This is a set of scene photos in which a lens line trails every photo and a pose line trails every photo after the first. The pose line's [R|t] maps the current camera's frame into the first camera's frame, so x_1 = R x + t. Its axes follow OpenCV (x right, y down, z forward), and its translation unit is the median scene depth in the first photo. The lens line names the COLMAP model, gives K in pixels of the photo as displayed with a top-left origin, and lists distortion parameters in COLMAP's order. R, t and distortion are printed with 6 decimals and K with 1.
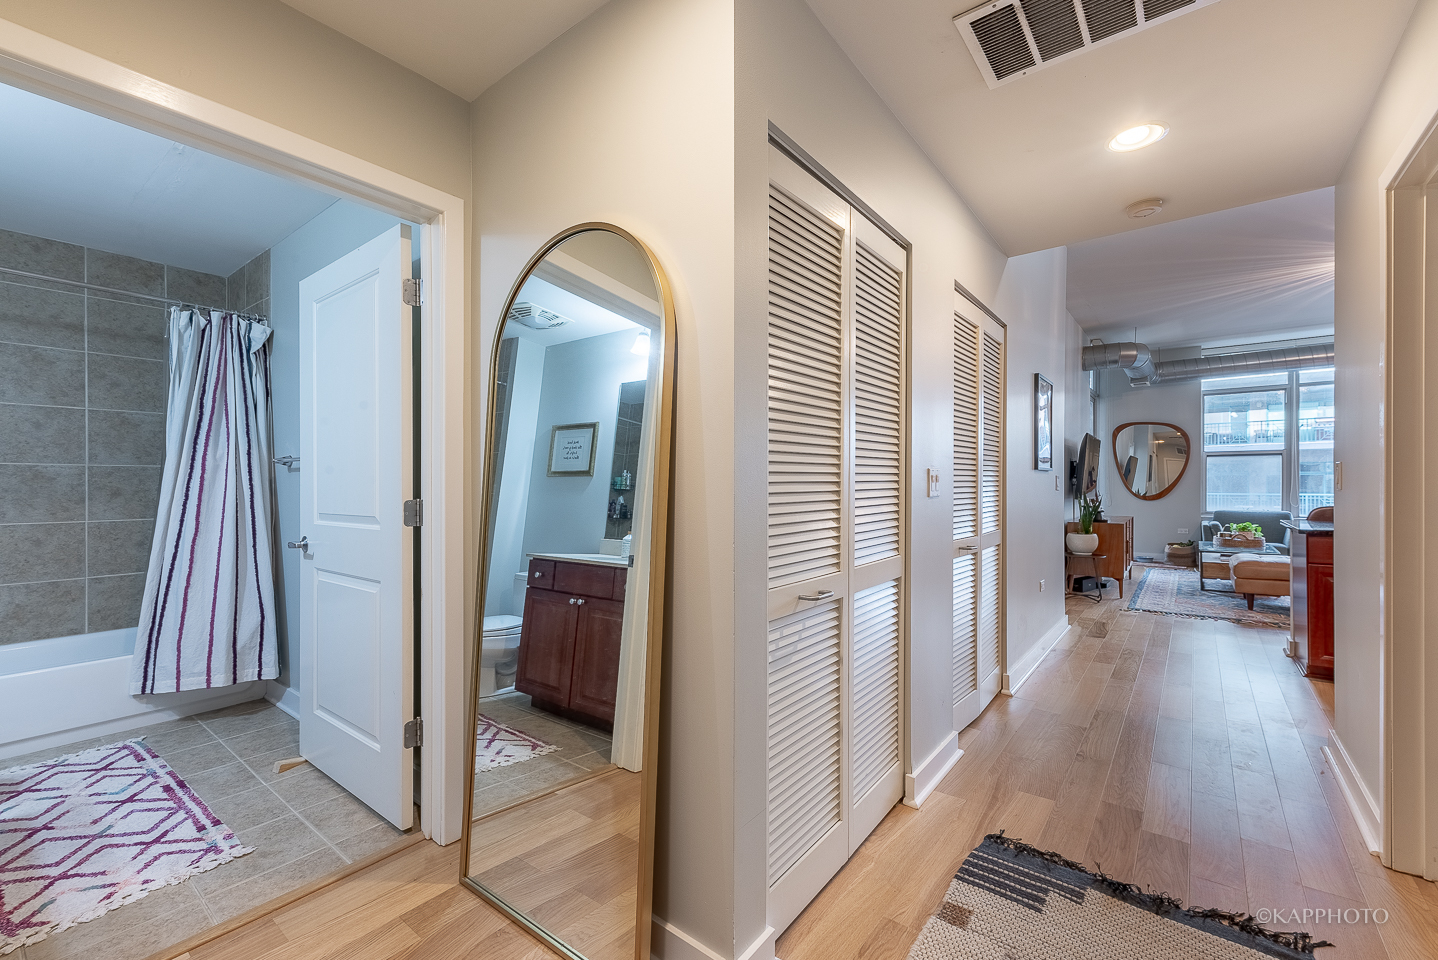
lens RADIAL K [[586.5, 0, 712.1], [0, 586.5, 487.6], [0, 0, 1]] dist [0.021068, -0.007535]
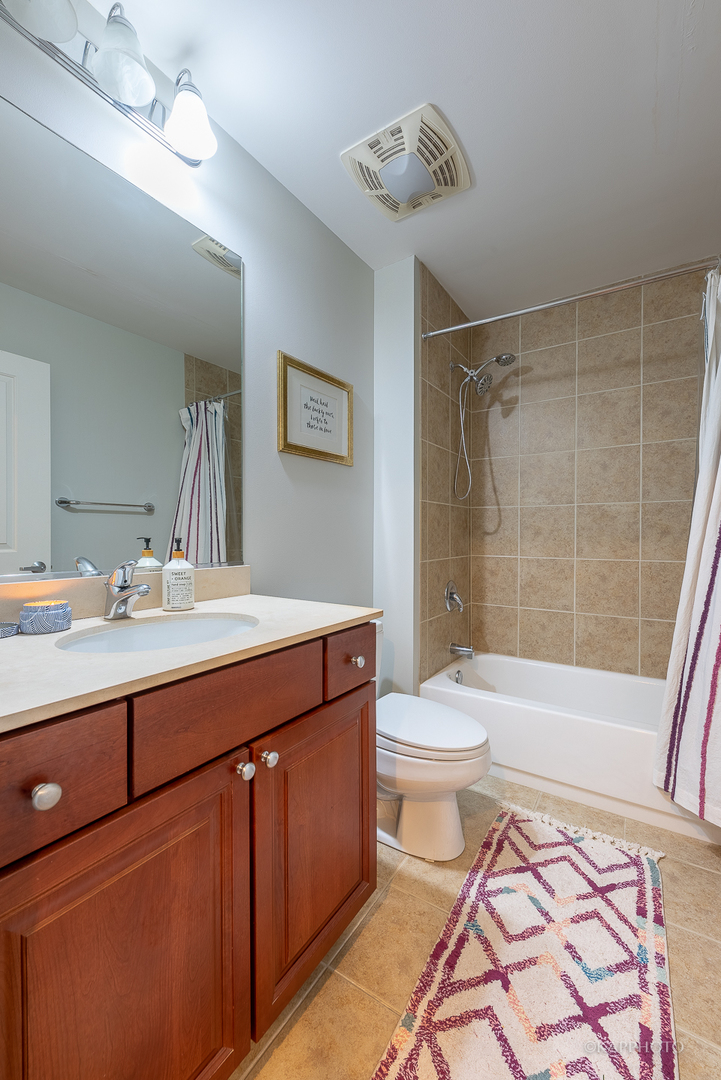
lens RADIAL K [[403.9, 0, 437.6], [0, 403.9, 541.4], [0, 0, 1]] dist [0.012997, -0.005744]
pose [[0.130248, 0.009556, -0.991435, -0.448524], [-0.005125, 0.999947, 0.008964, 0.021811], [0.991468, 0.003913, 0.130290, 0.597481]]
